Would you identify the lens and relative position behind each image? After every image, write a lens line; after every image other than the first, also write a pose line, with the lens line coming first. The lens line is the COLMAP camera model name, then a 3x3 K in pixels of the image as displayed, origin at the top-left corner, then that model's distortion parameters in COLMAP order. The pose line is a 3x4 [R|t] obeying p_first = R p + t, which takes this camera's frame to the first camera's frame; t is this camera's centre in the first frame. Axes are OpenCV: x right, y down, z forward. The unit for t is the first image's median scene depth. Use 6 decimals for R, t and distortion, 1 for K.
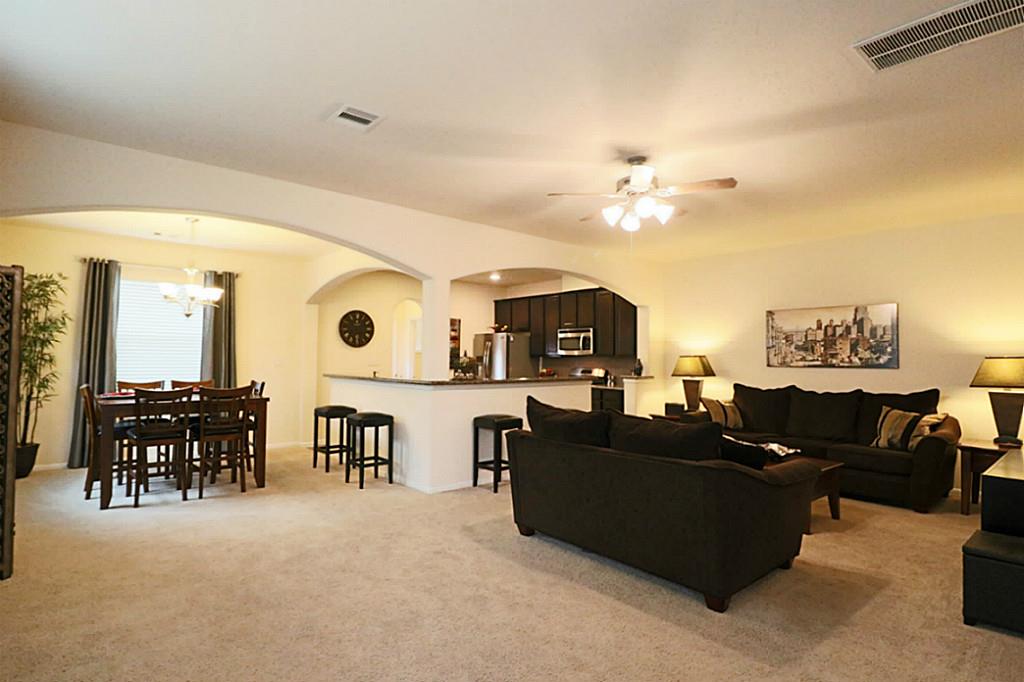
lens RADIAL K [[532.5, 0, 506.8], [0, 532.5, 339.4], [0, 0, 1]] dist [0.000344, -0.013234]
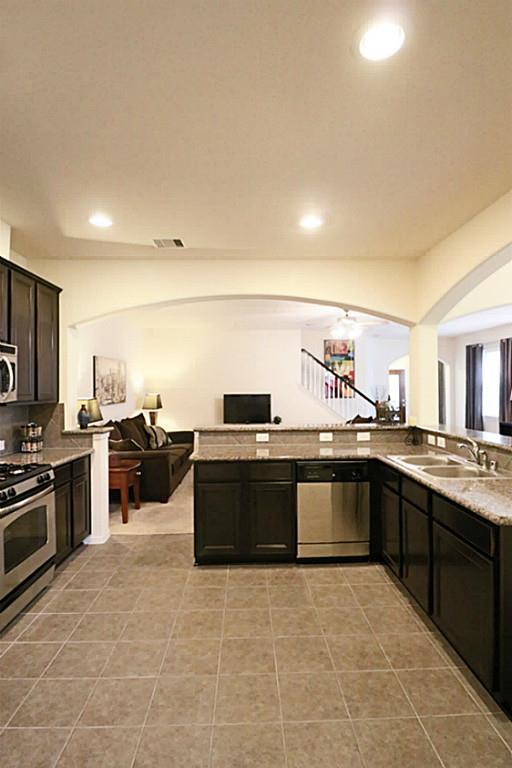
lens RADIAL K [[399.4, 0, 254.0], [0, 399.4, 390.5], [0, 0, 1]] dist [0.000344, -0.013234]
pose [[-0.773150, -0.005530, 0.634199, -0.328949], [-0.020905, 0.999641, -0.016768, 0.028404], [-0.633879, -0.026222, -0.772988, 1.616656]]
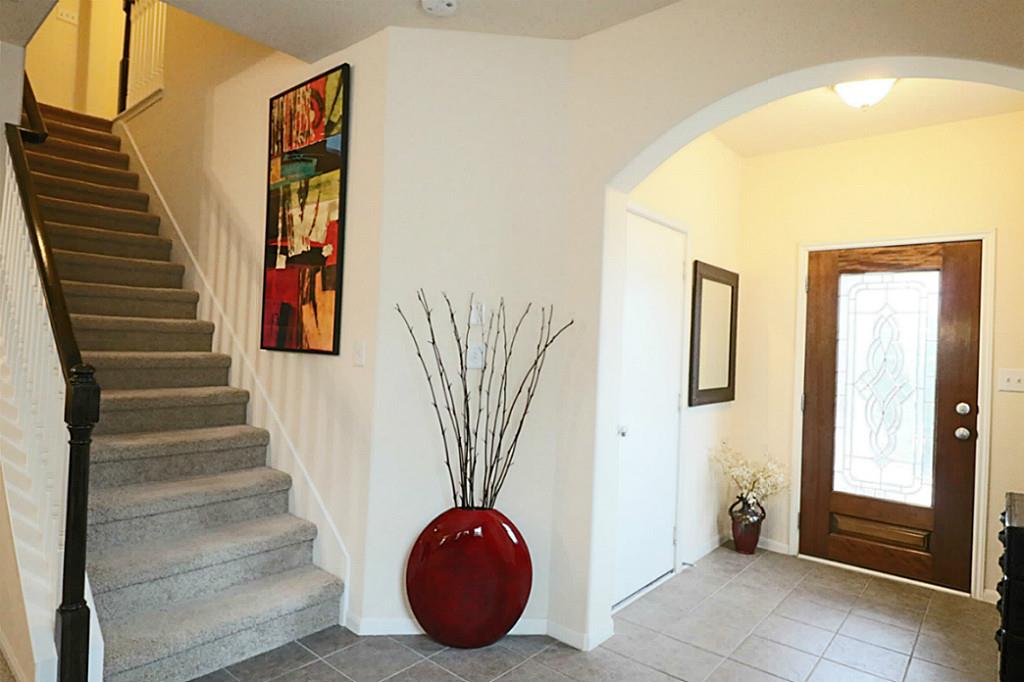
lens RADIAL K [[580.2, 0, 517.2], [0, 580.2, 342.4], [0, 0, 1]] dist [-0.006211, -0.003181]
pose [[-0.160731, -0.010724, 0.986940, -0.103707], [-0.078859, 0.996884, -0.002010, 0.002382], [-0.983843, -0.078153, -0.161076, 0.028352]]
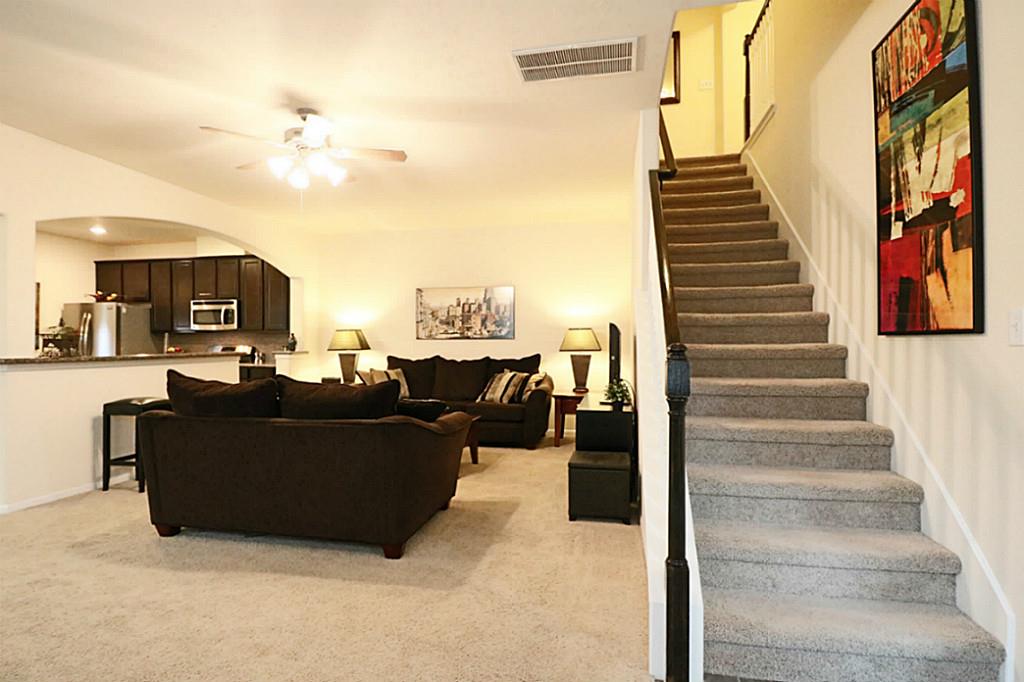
lens RADIAL K [[532.5, 0, 510.5], [0, 532.5, 340.6], [0, 0, 1]] dist [0.000344, -0.013234]
pose [[0.789781, -0.007568, 0.613342, -0.033639], [-0.012473, 0.999519, 0.028394, 0.022403], [-0.613262, -0.030075, 0.789307, 0.017894]]
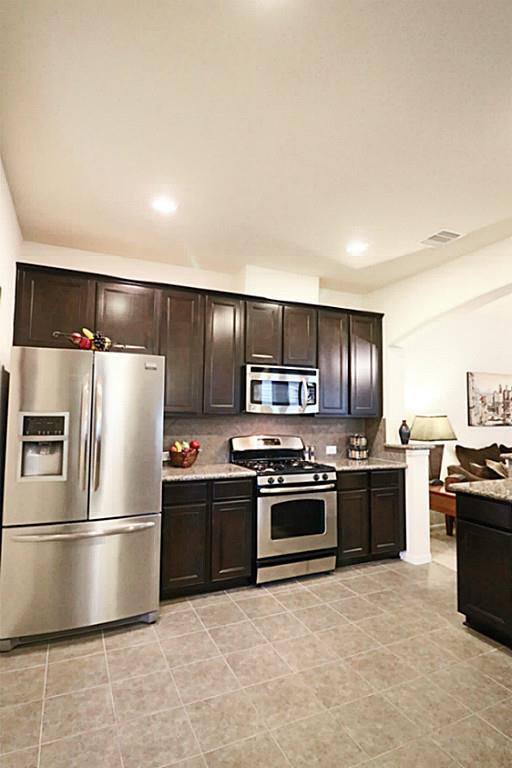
lens RADIAL K [[399.4, 0, 250.4], [0, 399.4, 389.8], [0, 0, 1]] dist [0.000344, -0.013234]
pose [[0.291148, 0.052204, 0.955253, -0.418015], [-0.039368, 0.998318, -0.042559, 0.034224], [-0.955868, -0.025215, 0.292713, 1.331069]]
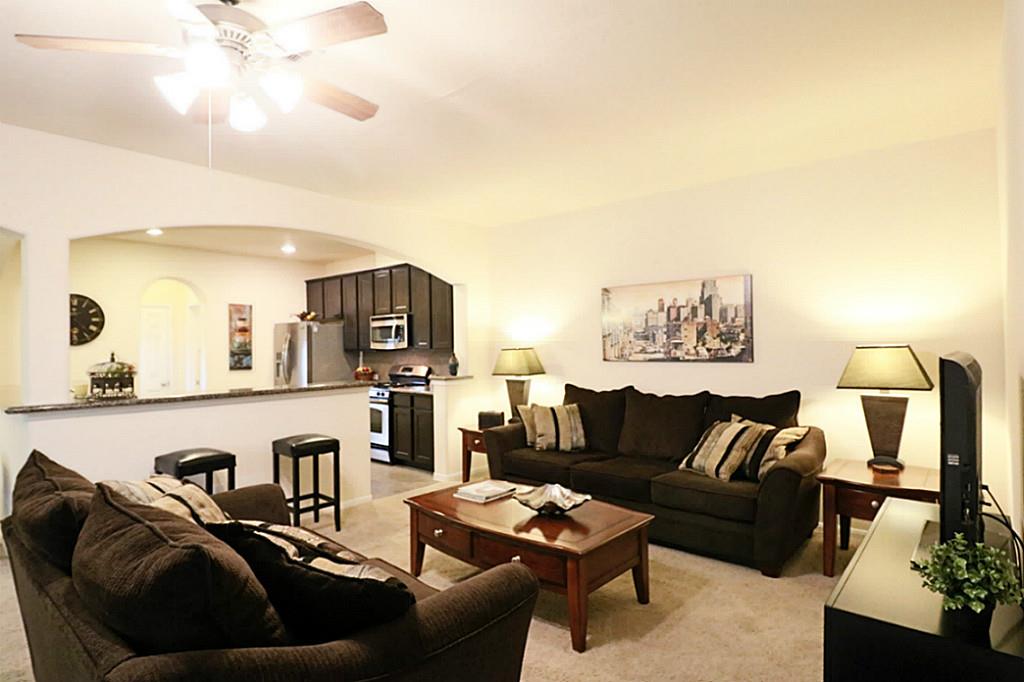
lens RADIAL K [[532.5, 0, 517.3], [0, 532.5, 341.4], [0, 0, 1]] dist [0.000344, -0.013234]
pose [[0.989571, -0.021309, 0.142464, 0.291464], [0.017208, 0.999403, 0.029953, -0.002495], [-0.143017, -0.027189, 0.989347, 0.295510]]
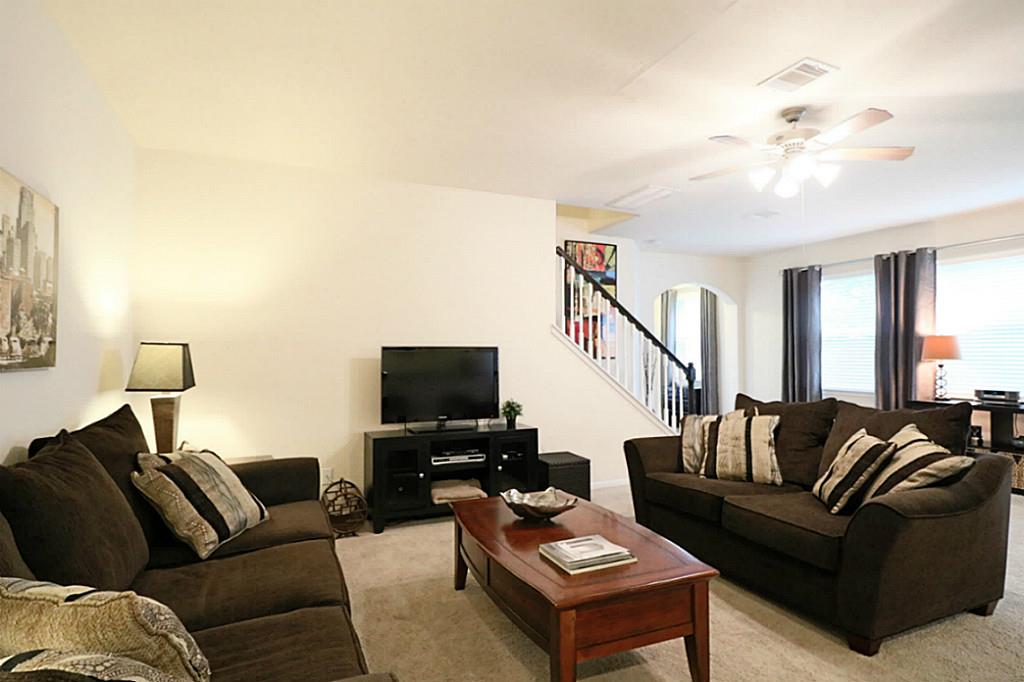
lens RADIAL K [[532.5, 0, 515.8], [0, 532.5, 334.8], [0, 0, 1]] dist [0.000344, -0.013234]
pose [[-0.958681, 0.002354, 0.284472, 0.271533], [-0.016095, 0.997915, -0.062500, 0.046995], [-0.284026, -0.064496, -0.956645, 1.225011]]
